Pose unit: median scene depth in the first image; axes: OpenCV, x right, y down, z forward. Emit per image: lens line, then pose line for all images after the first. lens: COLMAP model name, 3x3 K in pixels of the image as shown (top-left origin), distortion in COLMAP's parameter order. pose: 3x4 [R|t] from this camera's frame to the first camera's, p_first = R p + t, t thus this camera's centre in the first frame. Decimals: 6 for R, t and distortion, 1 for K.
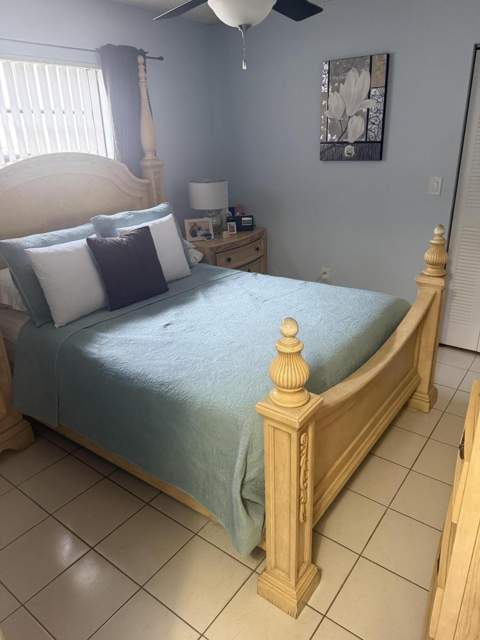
lens RADIAL K [[457.2, 0, 240.0], [0, 457.2, 320.0], [0, 0, 1]] dist [0.046964, -0.088661]
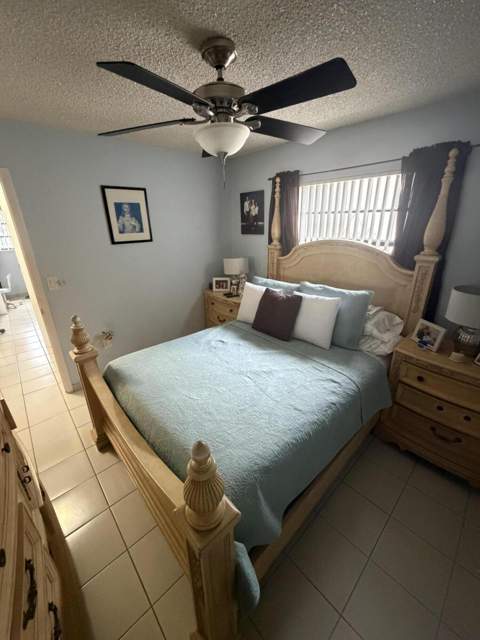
lens RADIAL K [[255.9, 0, 242.2], [0, 255.9, 316.6], [0, 0, 1]] dist [-0.001191, -0.000108]
pose [[-0.177041, 0.362977, -0.914825, 0.563258], [-0.347577, 0.846556, 0.403155, -0.403640], [0.920786, 0.389347, -0.023713, 0.878429]]
